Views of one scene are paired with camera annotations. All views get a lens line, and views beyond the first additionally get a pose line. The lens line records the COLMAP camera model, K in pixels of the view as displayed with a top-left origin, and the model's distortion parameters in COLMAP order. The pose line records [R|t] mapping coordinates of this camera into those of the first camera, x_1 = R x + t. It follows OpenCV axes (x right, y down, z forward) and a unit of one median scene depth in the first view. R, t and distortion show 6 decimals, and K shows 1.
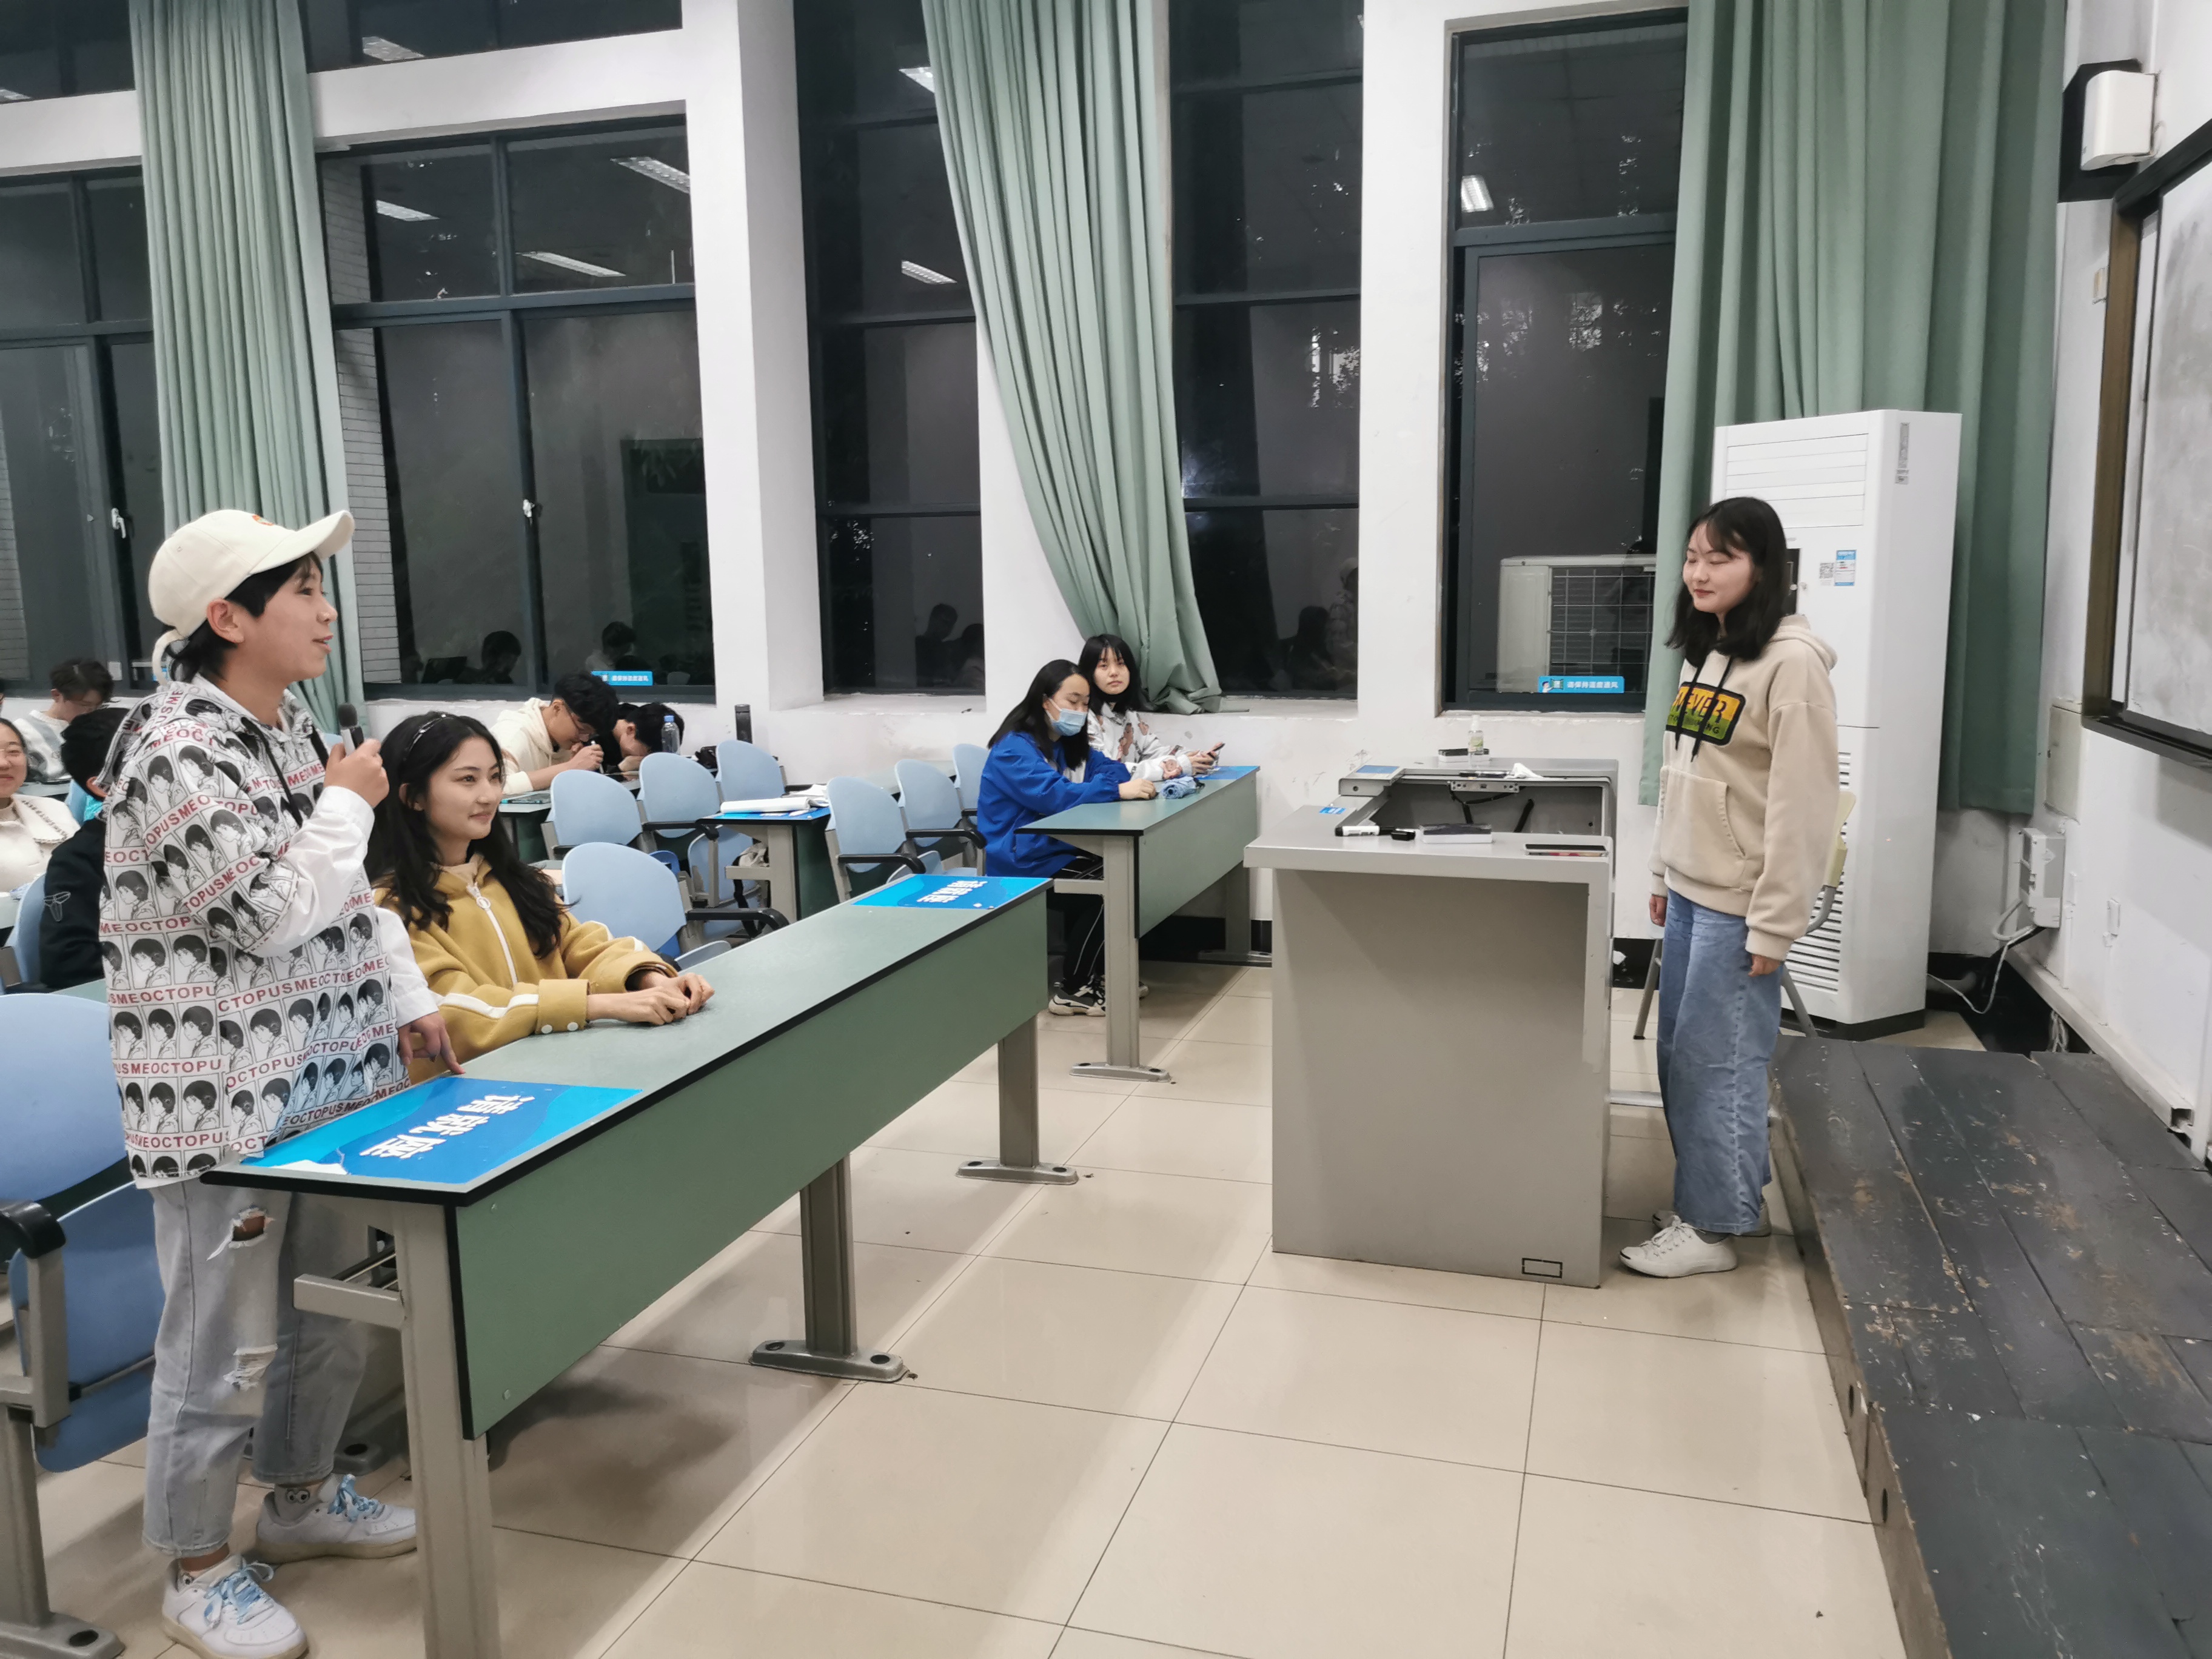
lens RADIAL K [[1705.5, 0, 1110.8], [0, 1705.5, 826.4], [0, 0, 1]] dist [0.049281, -0.033924]
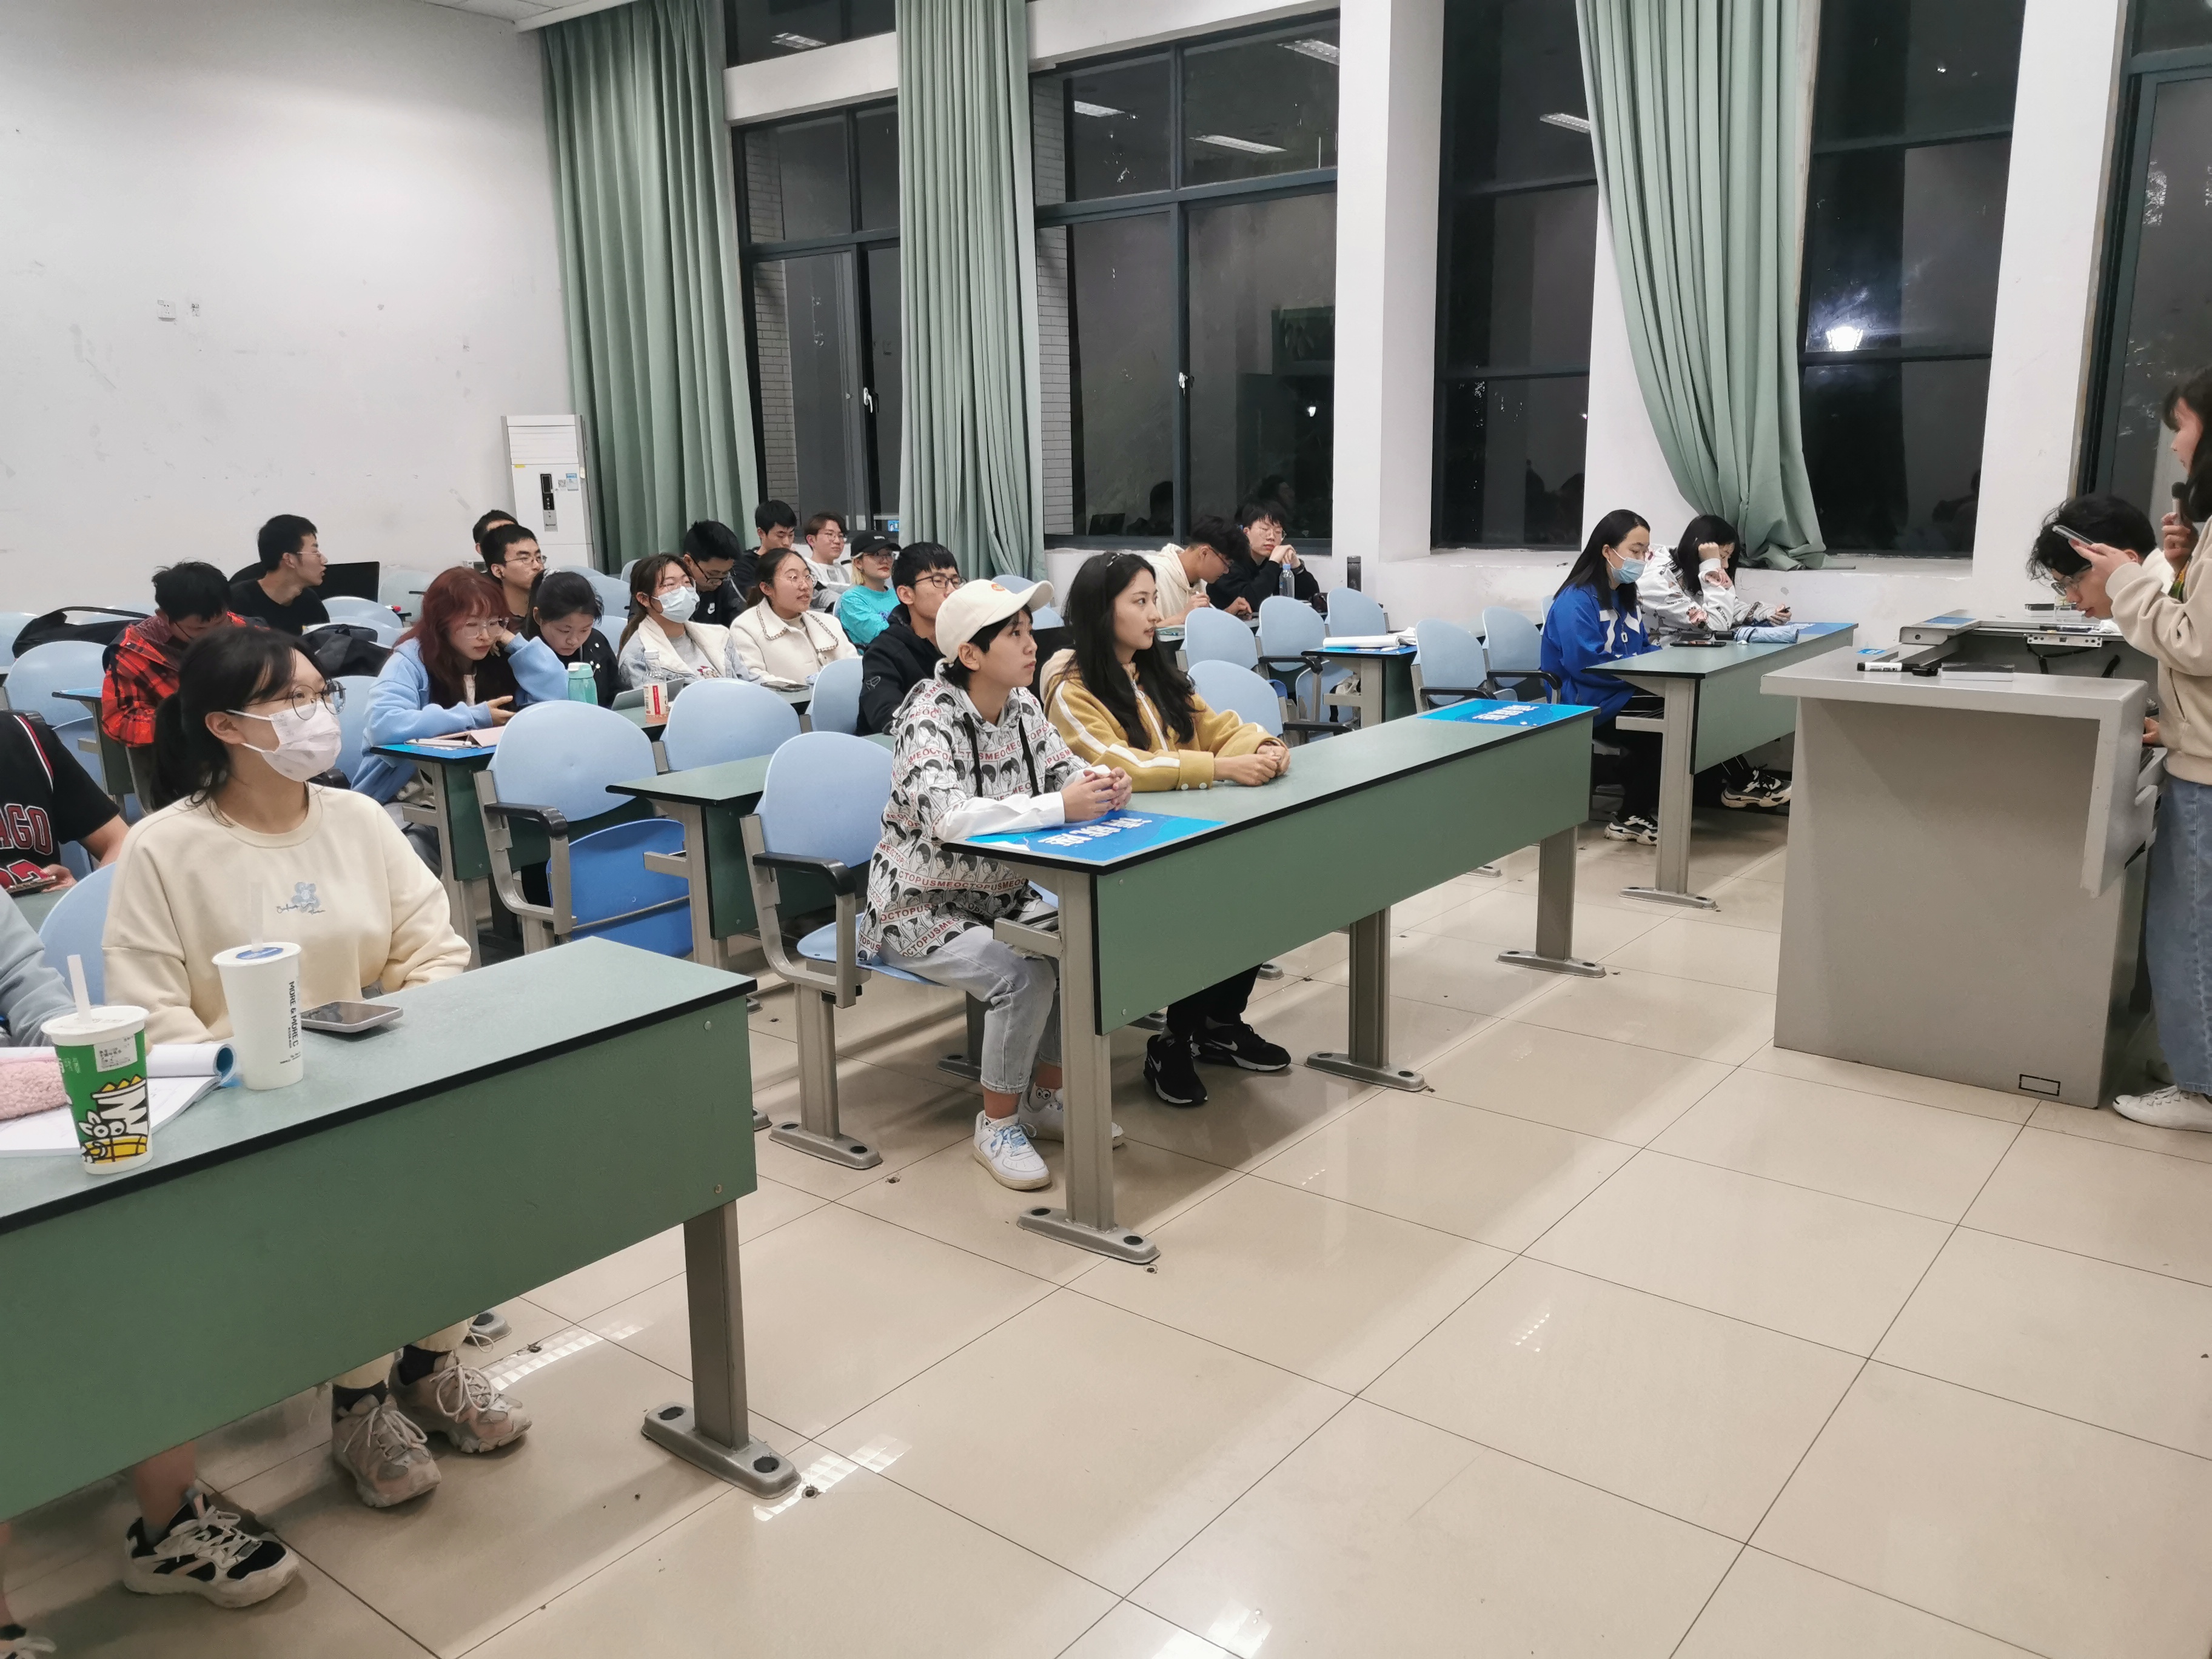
lens RADIAL K [[1705.5, 0, 1094.4], [0, 1705.5, 832.6], [0, 0, 1]] dist [0.049281, -0.033924]
pose [[0.929769, 0.075652, -0.360286, 0.046601], [-0.046548, 0.994961, 0.088798, 0.019009], [0.365189, -0.065791, 0.928606, -0.117590]]
